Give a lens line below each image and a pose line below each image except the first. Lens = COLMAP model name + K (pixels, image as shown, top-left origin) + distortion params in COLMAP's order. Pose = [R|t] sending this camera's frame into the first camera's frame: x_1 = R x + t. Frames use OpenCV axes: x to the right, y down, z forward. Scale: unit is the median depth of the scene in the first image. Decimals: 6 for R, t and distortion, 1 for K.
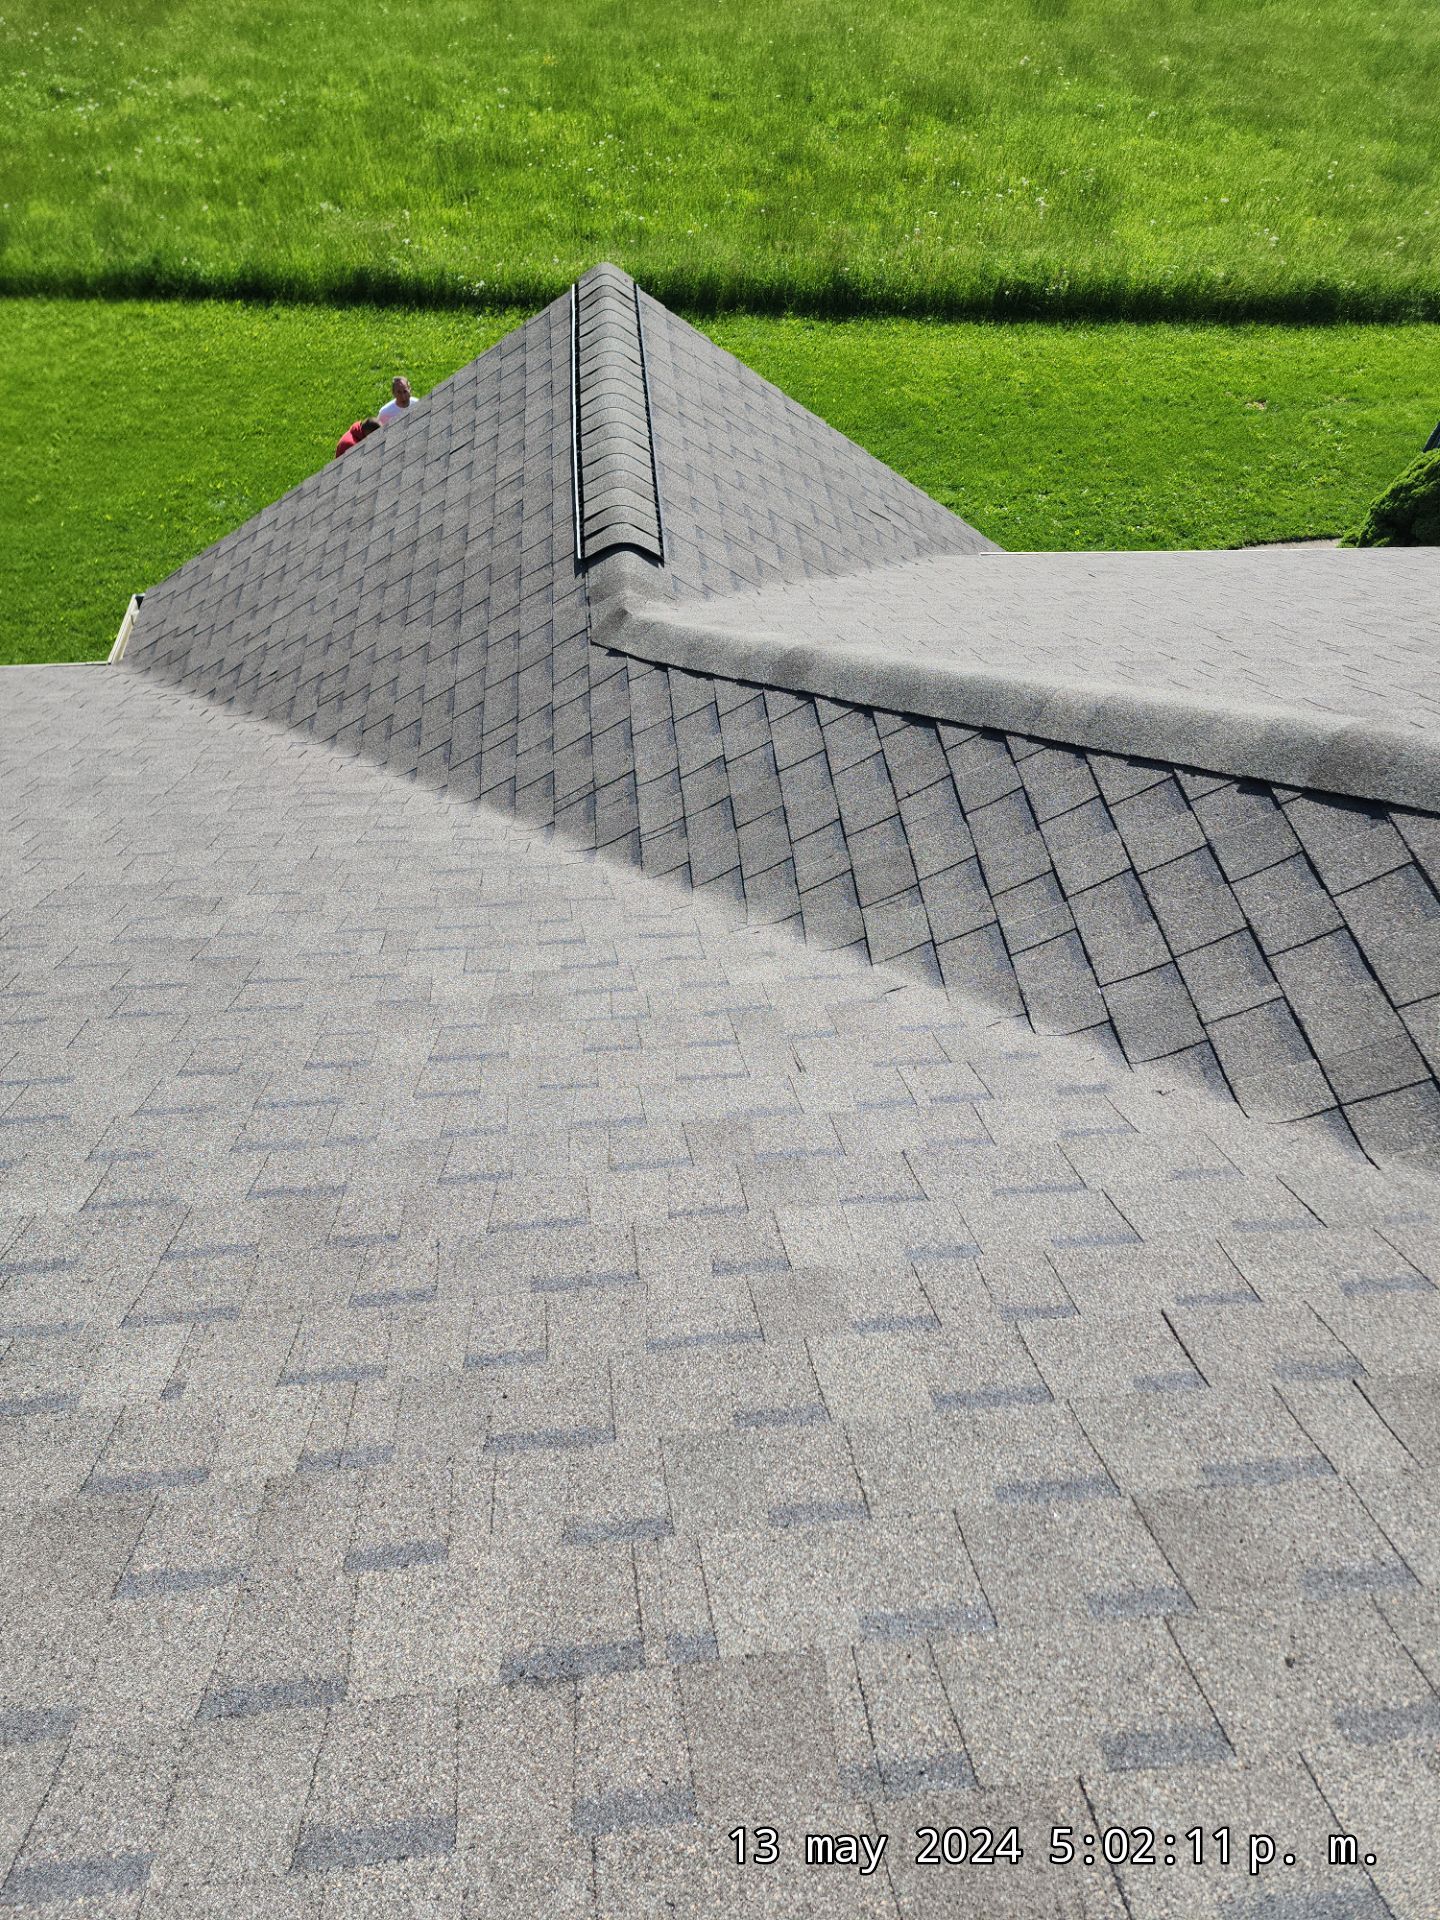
lens RADIAL K [[1277.8, 0, 727.6], [0, 1277.8, 969.3], [0, 0, 1]] dist [0.092980, -0.081481]
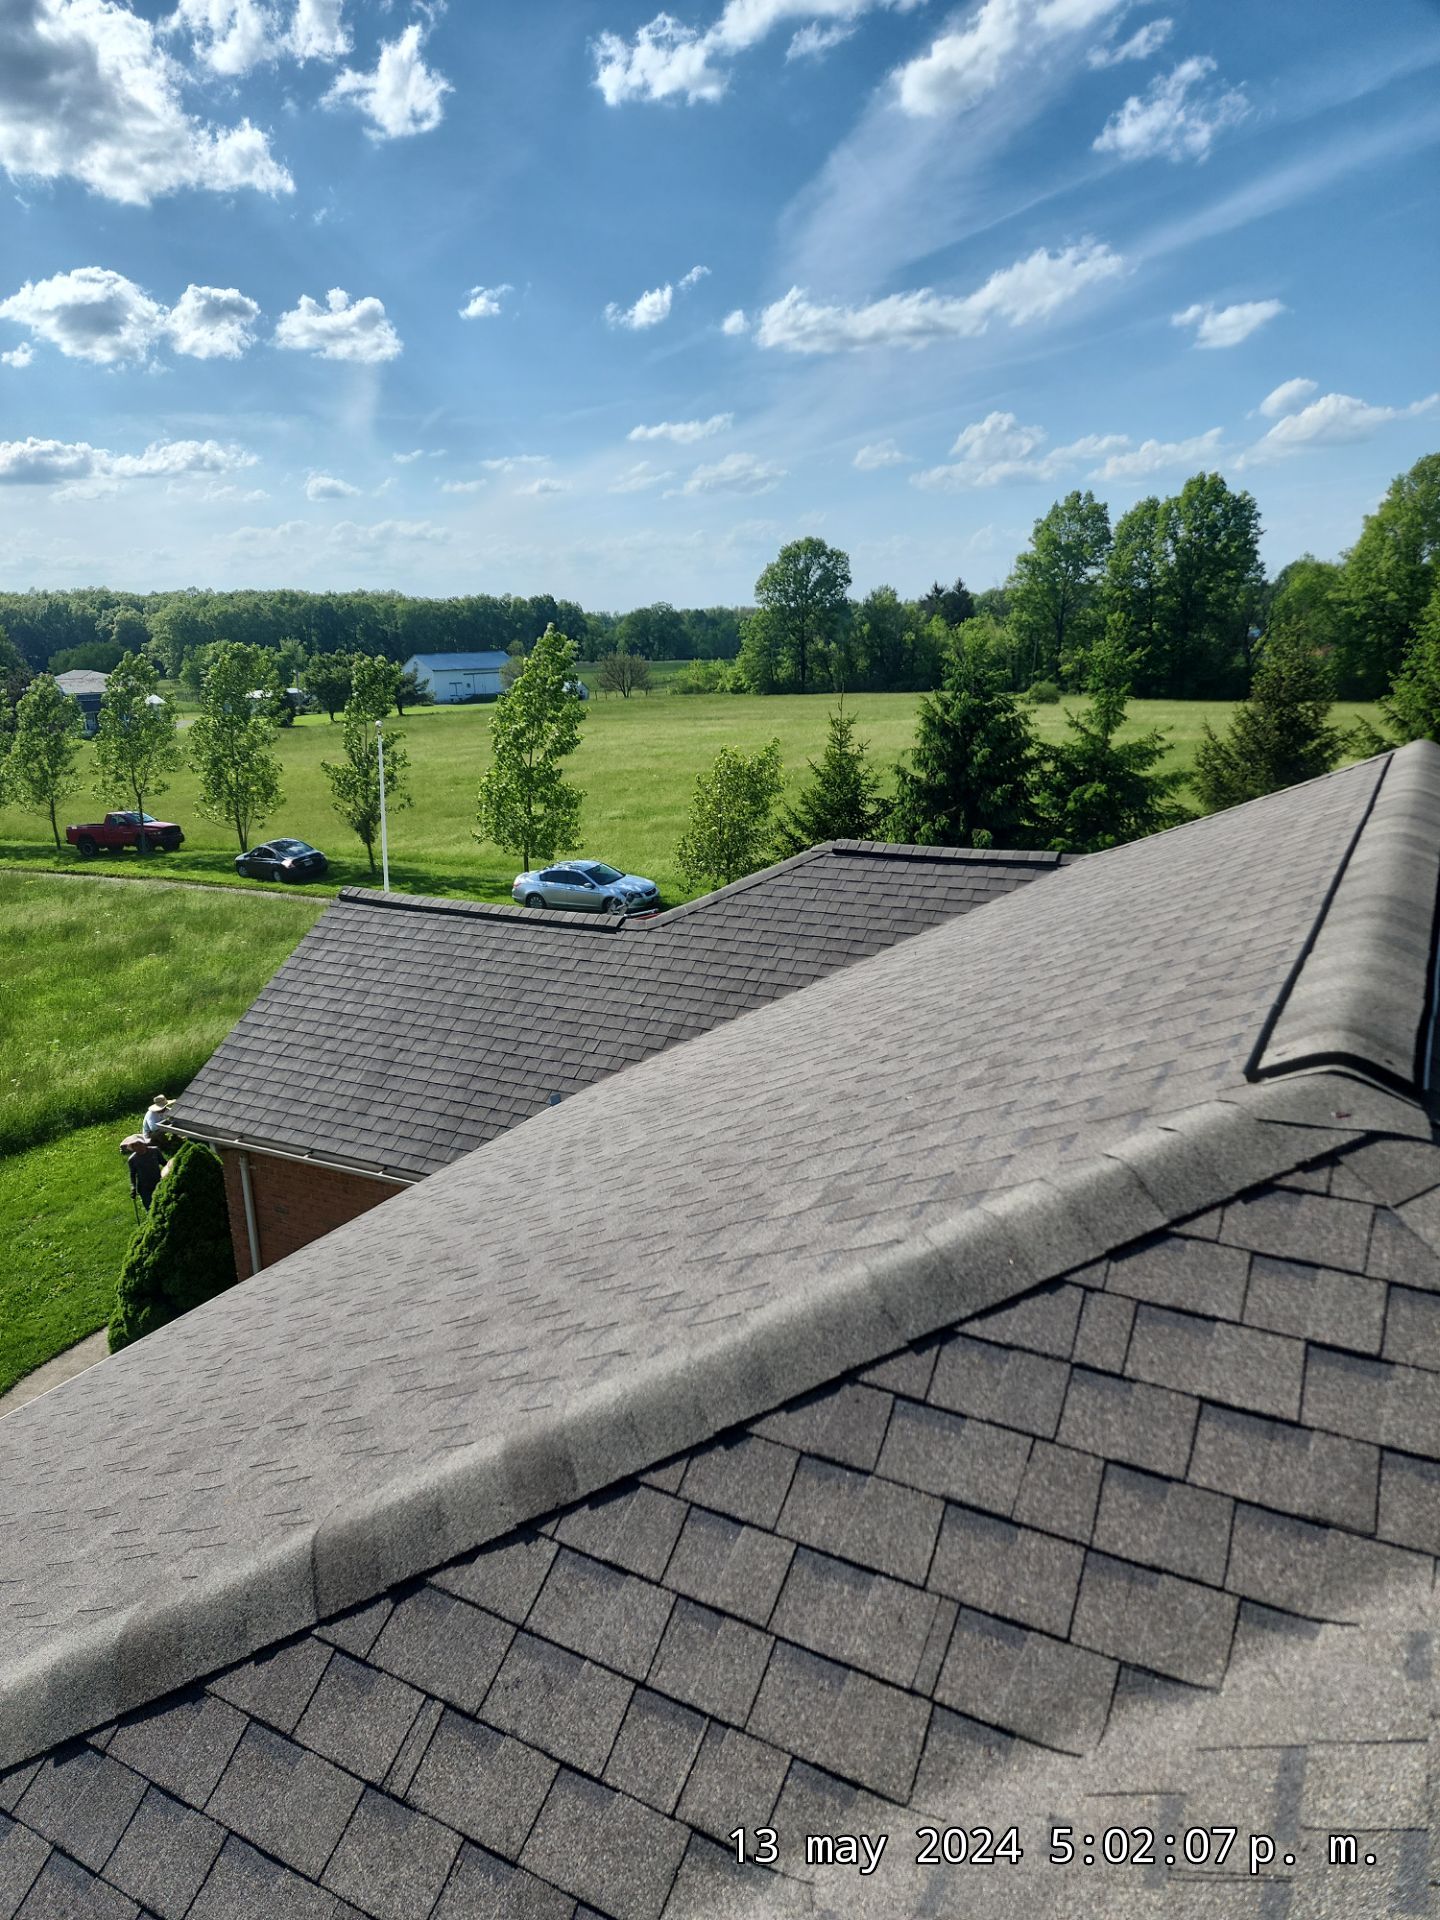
lens RADIAL K [[1268.7, 0, 706.6], [0, 1268.7, 972.4], [0, 0, 1]] dist [0.098825, -0.087857]
pose [[0.568124, -0.279554, 0.774005, 0.112512], [0.647660, 0.732145, -0.210951, -0.059946], [-0.507712, 0.621139, 0.597005, -0.091760]]
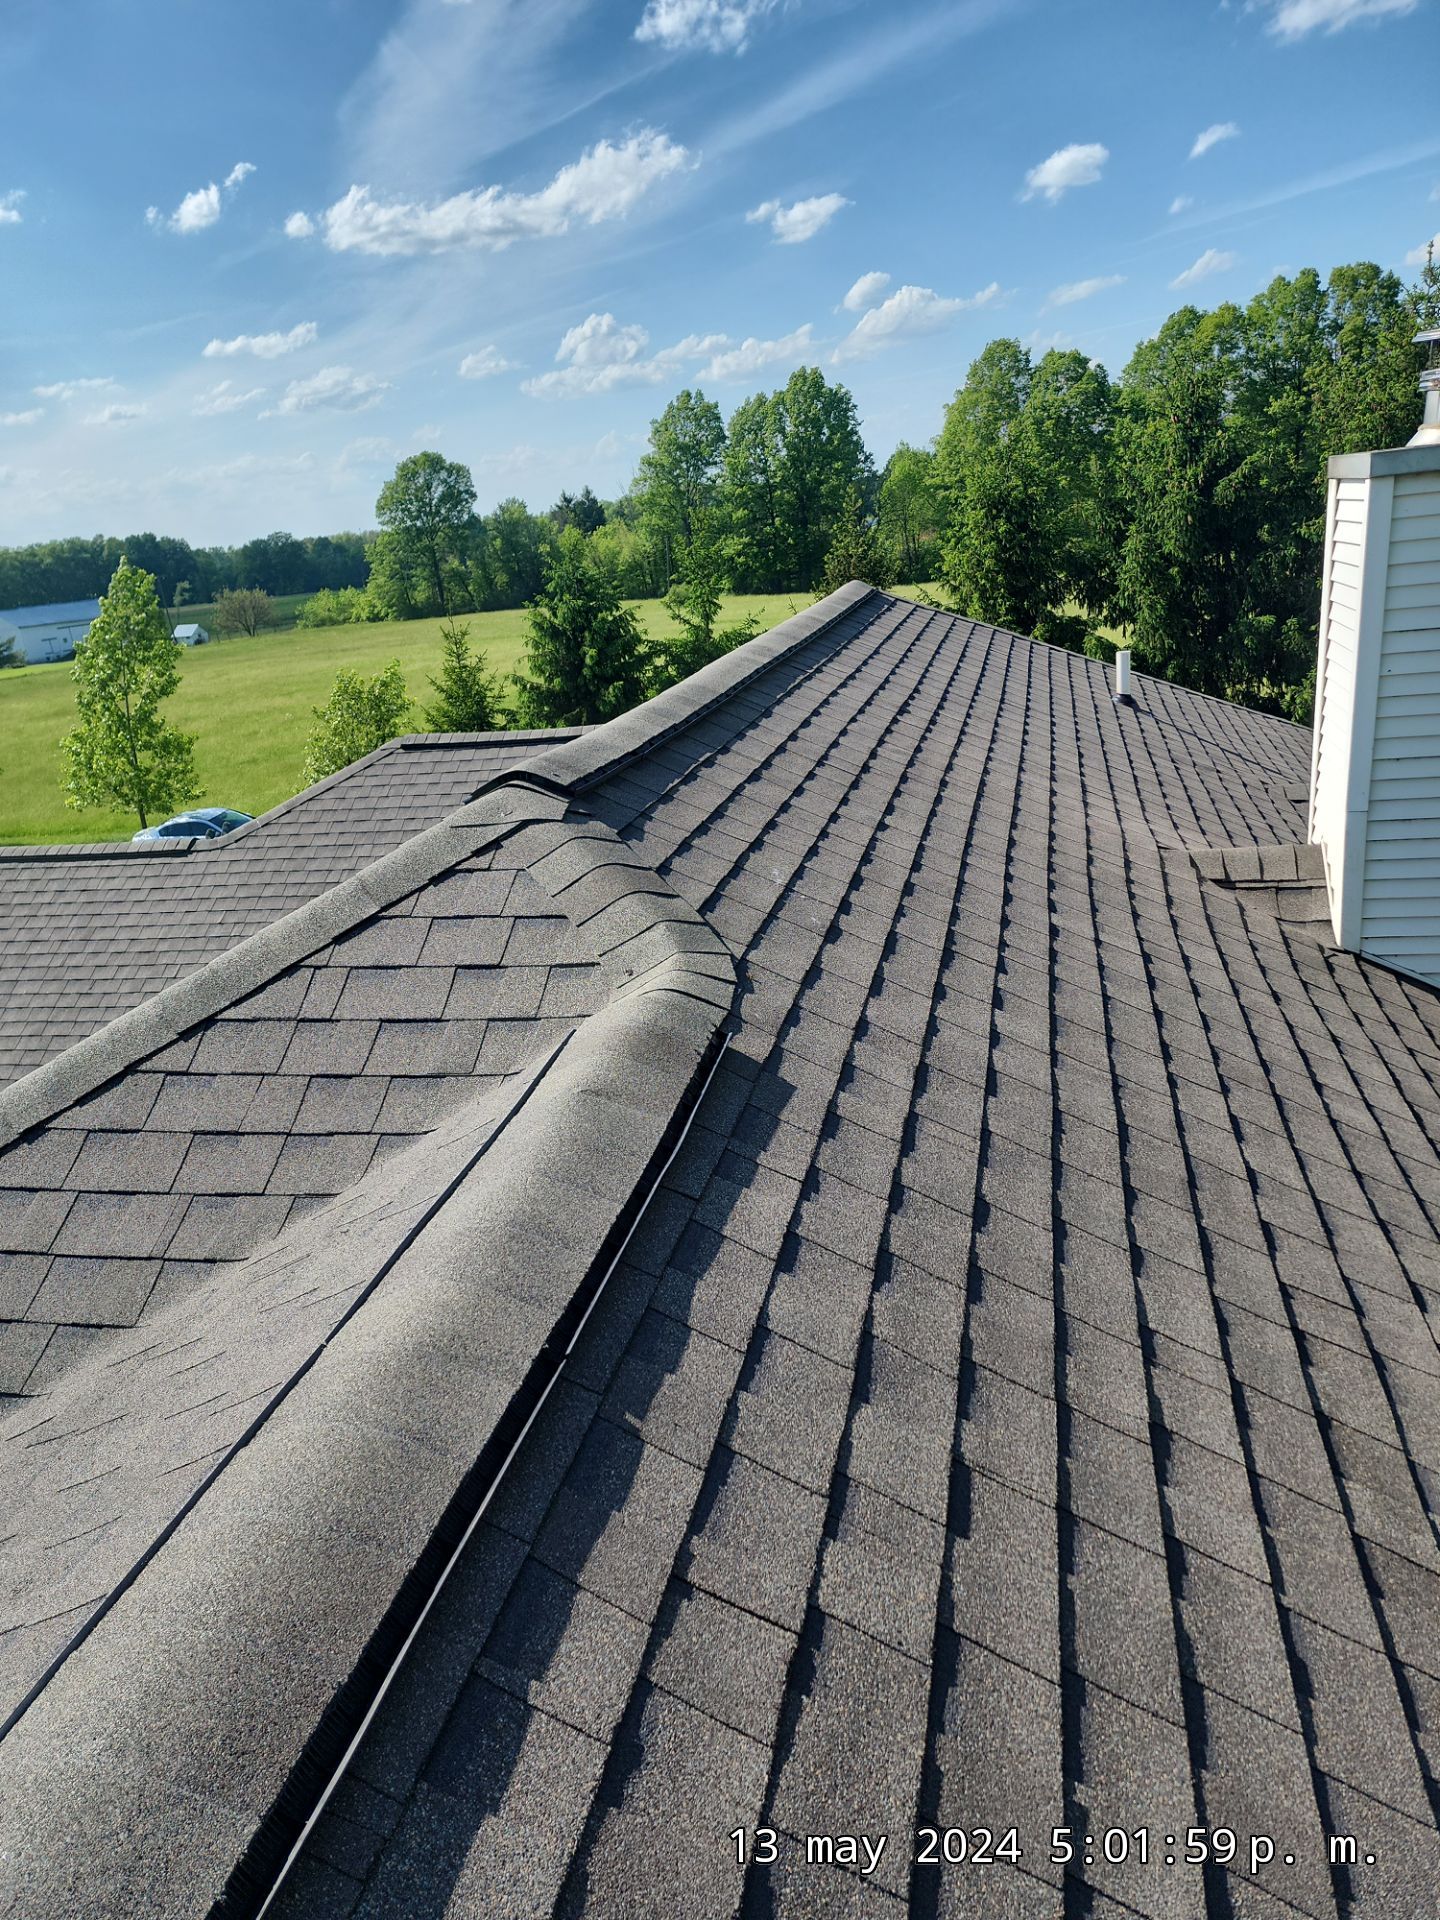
lens RADIAL K [[1294.5, 0, 720.0], [0, 1294.5, 960.0], [0, 0, 1]] dist [0.087622, -0.081377]
pose [[0.326126, -0.383328, 0.864119, 0.001958], [0.777149, 0.629156, -0.014206, 0.383706], [-0.538220, 0.676182, 0.503087, -0.347253]]
